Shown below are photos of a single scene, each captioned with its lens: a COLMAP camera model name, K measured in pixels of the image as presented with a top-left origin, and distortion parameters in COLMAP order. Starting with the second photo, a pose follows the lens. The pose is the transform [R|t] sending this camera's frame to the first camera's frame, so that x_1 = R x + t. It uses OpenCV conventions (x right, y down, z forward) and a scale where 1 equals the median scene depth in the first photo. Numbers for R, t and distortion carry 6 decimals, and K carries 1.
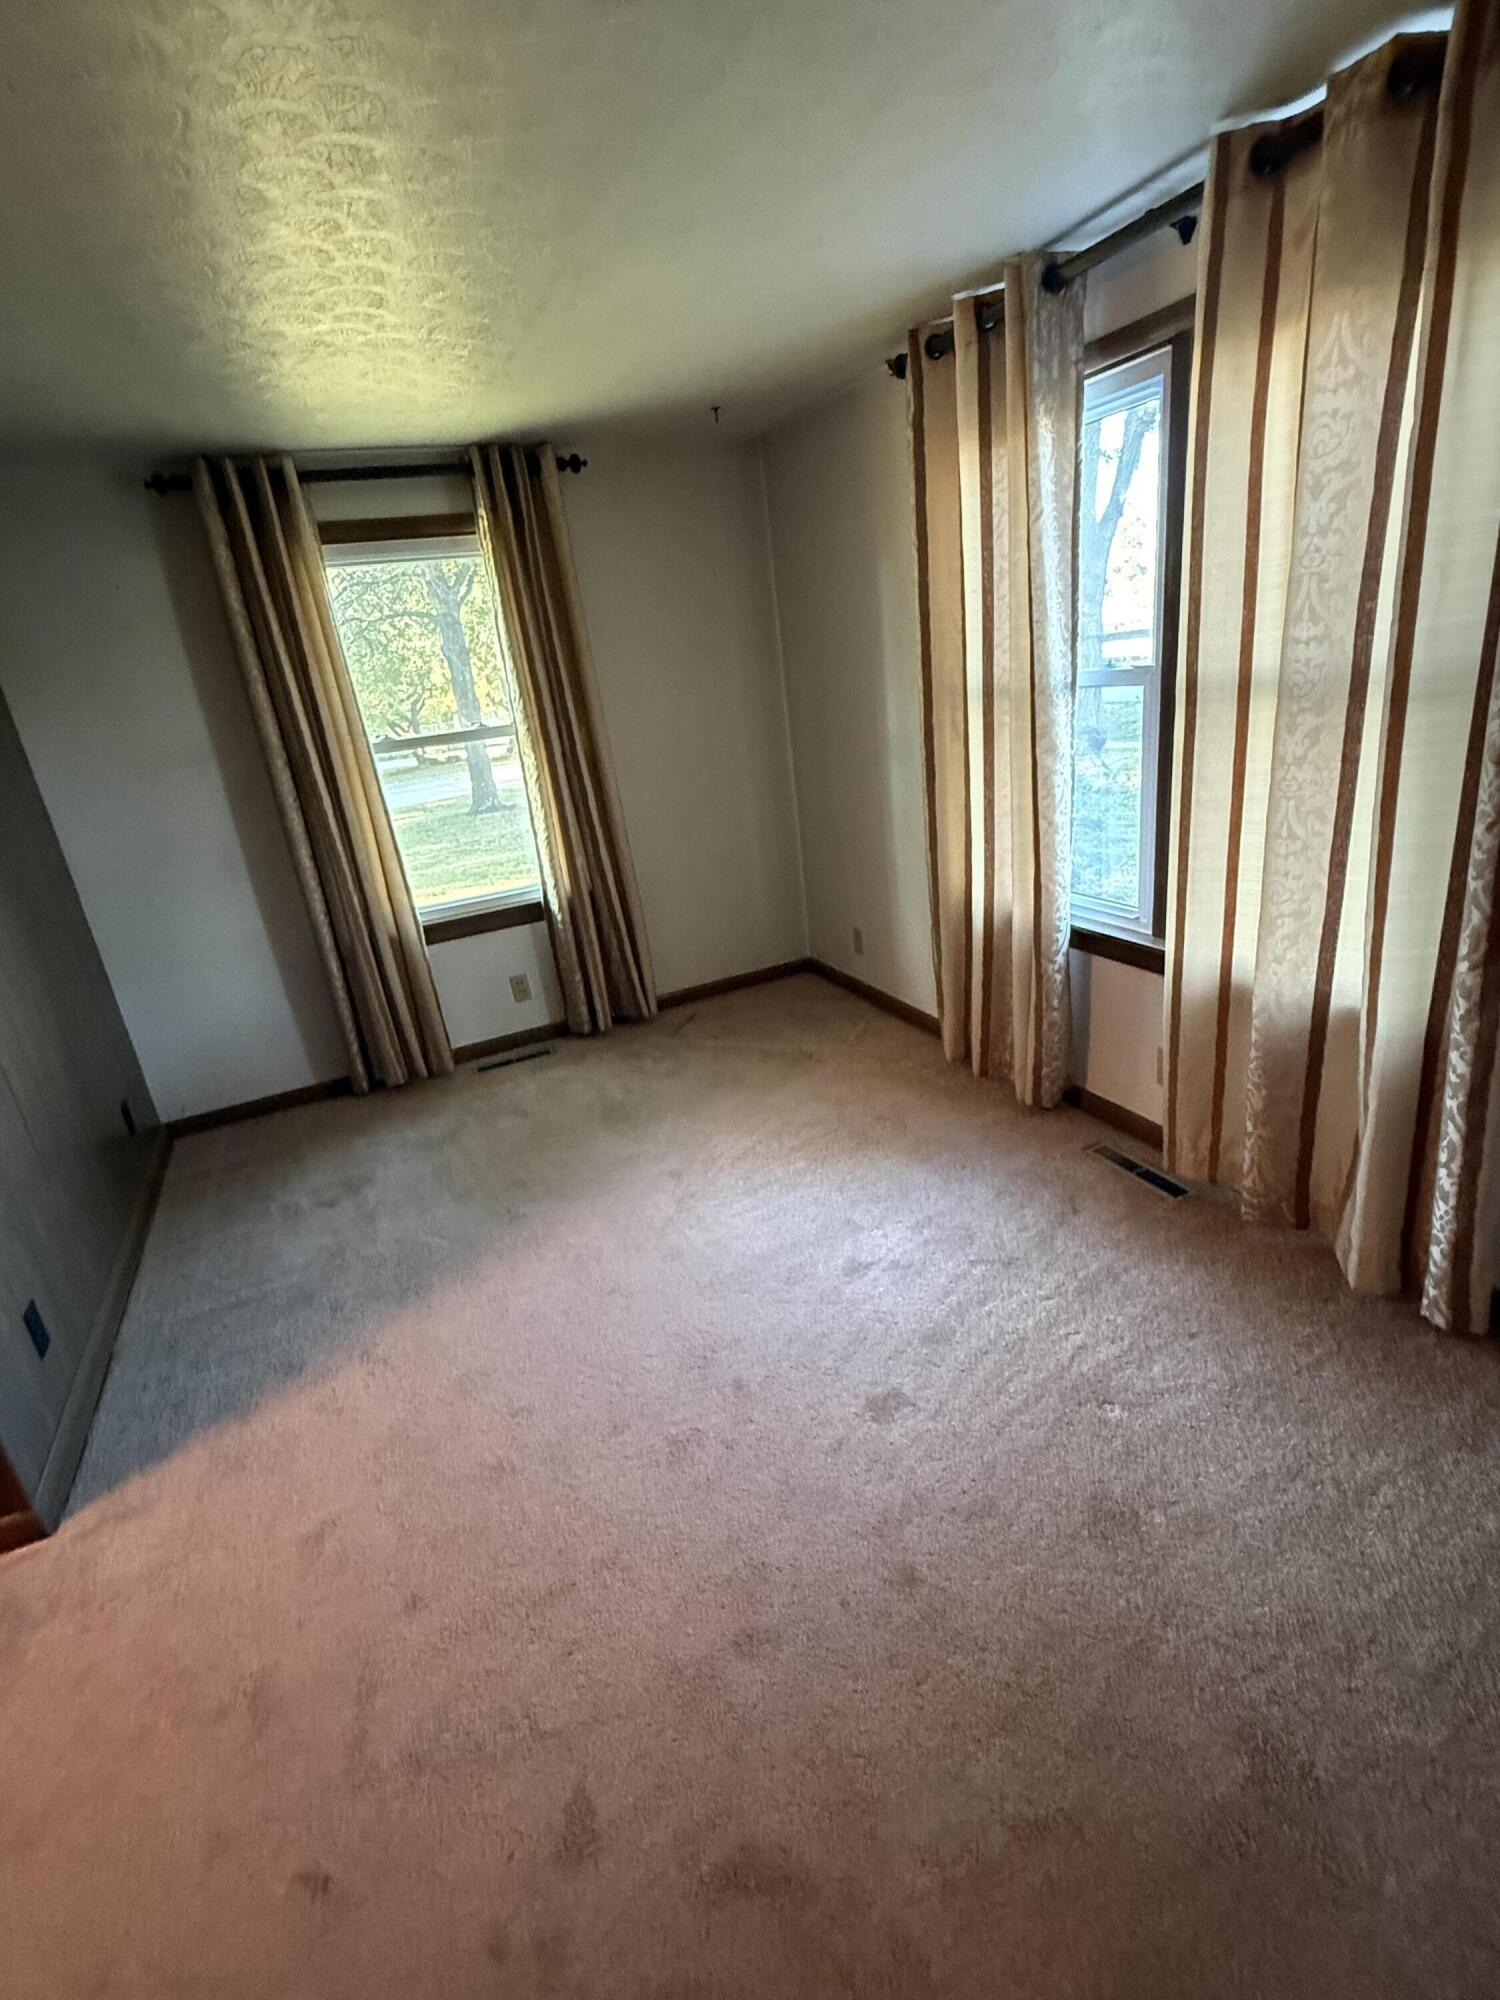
lens RADIAL K [[933.9, 0, 751.6], [0, 933.9, 1005.0], [0, 0, 1]] dist [-0.004083, -0.000342]
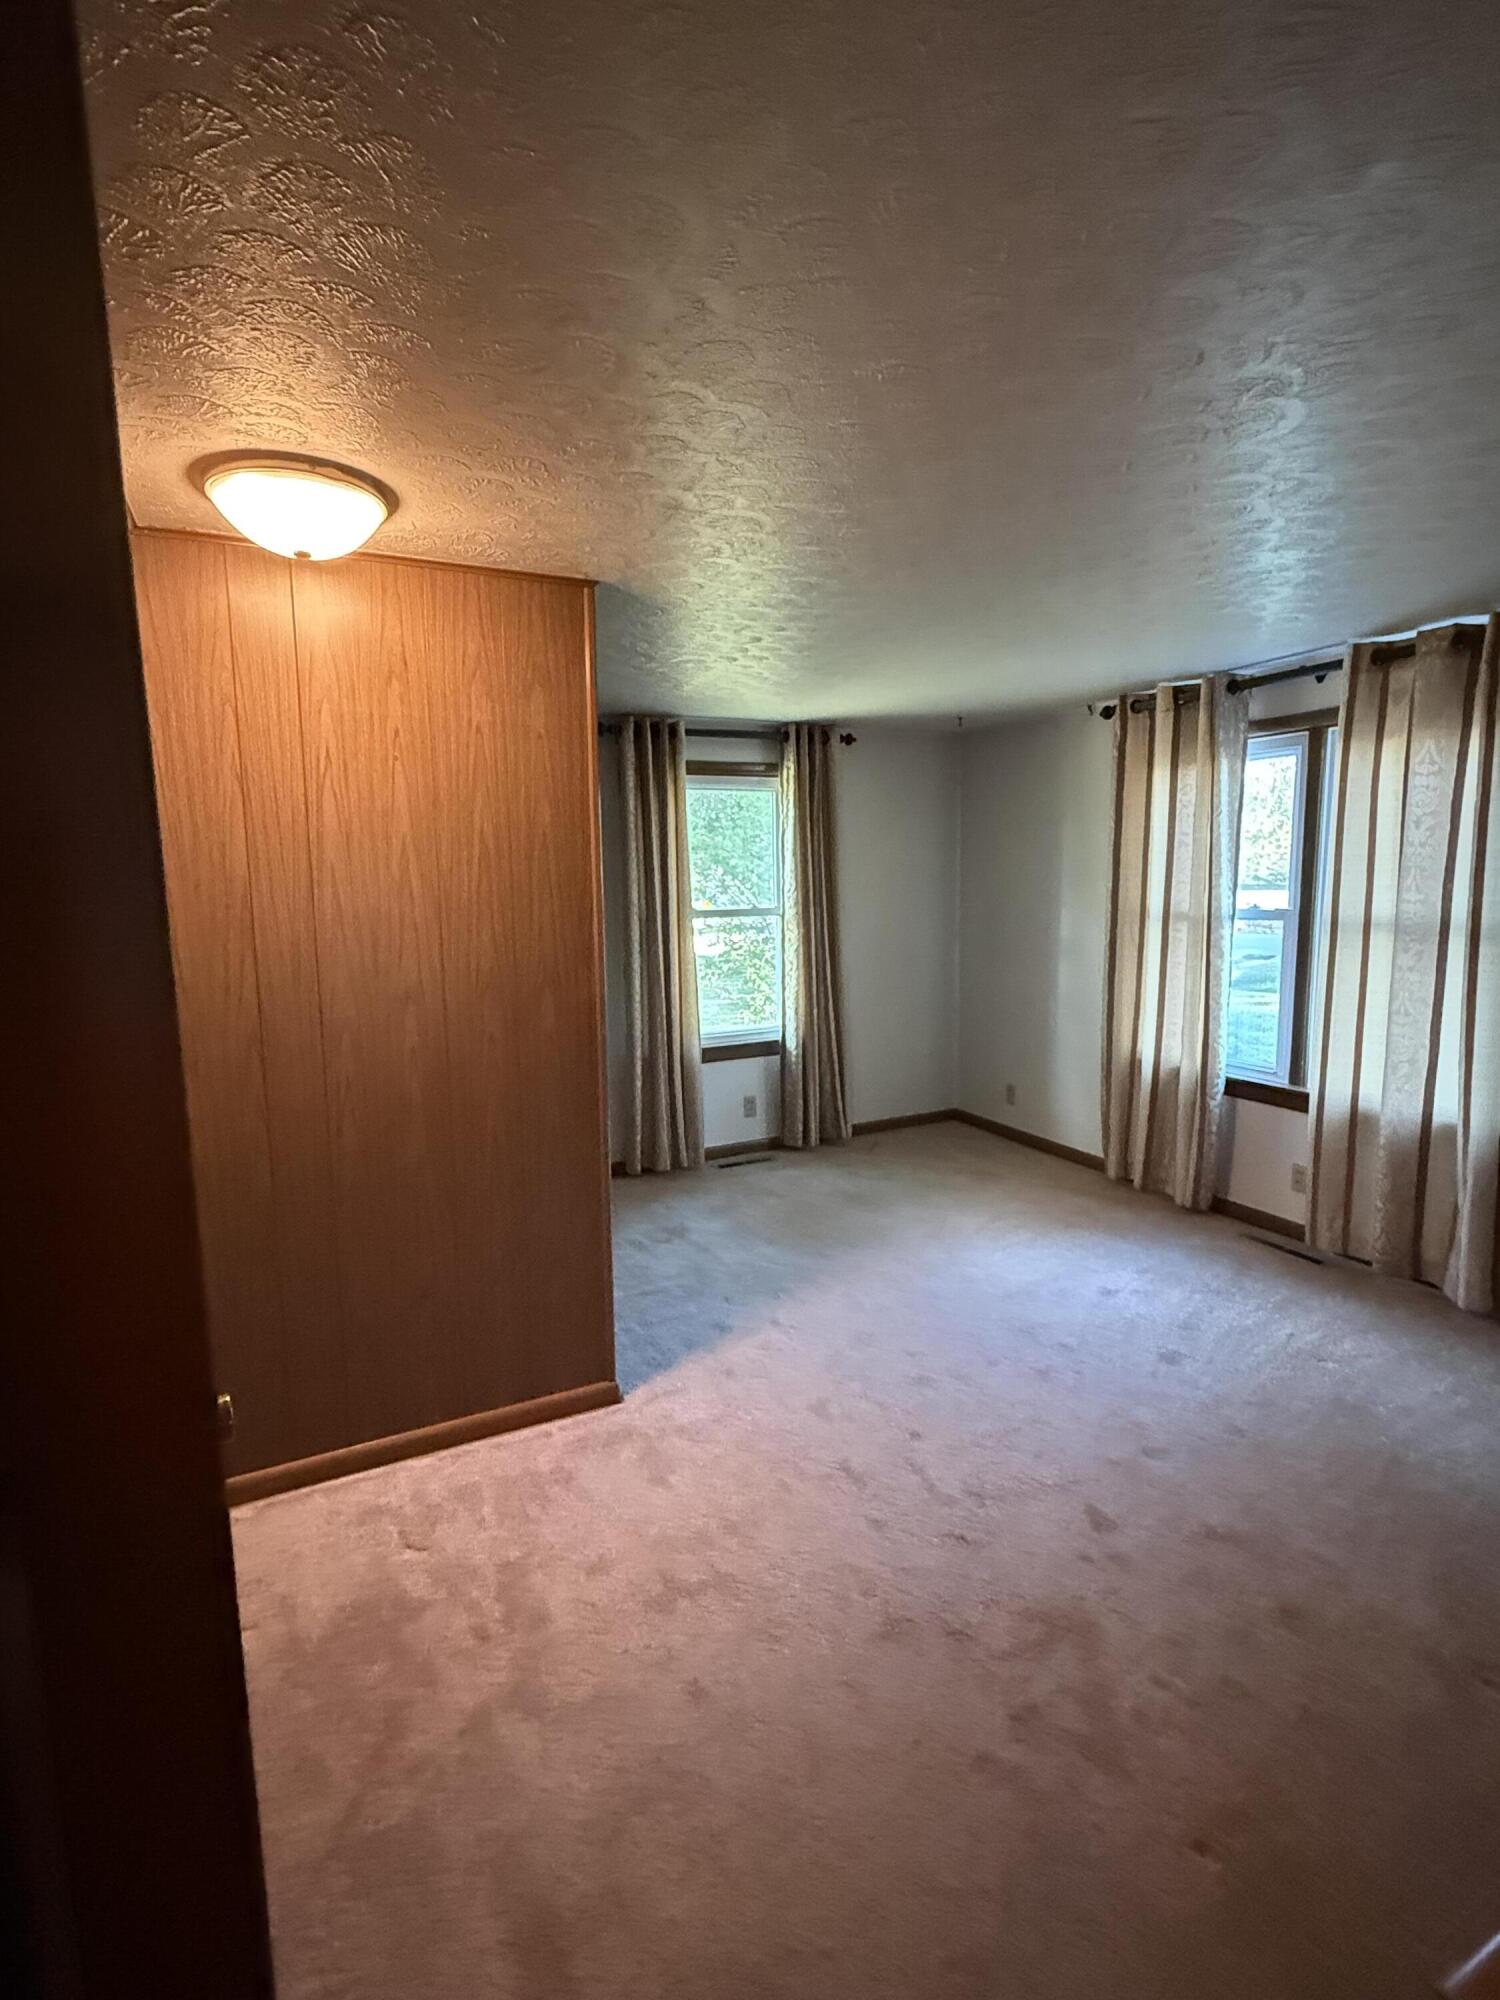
lens RADIAL K [[933.9, 0, 749.7], [0, 933.9, 1000.4], [0, 0, 1]] dist [-0.004083, -0.000342]
pose [[0.995237, 0.091561, 0.033456, -0.464972], [-0.081866, 0.971361, -0.223058, 0.190058], [-0.052922, 0.219257, 0.974231, -0.403829]]
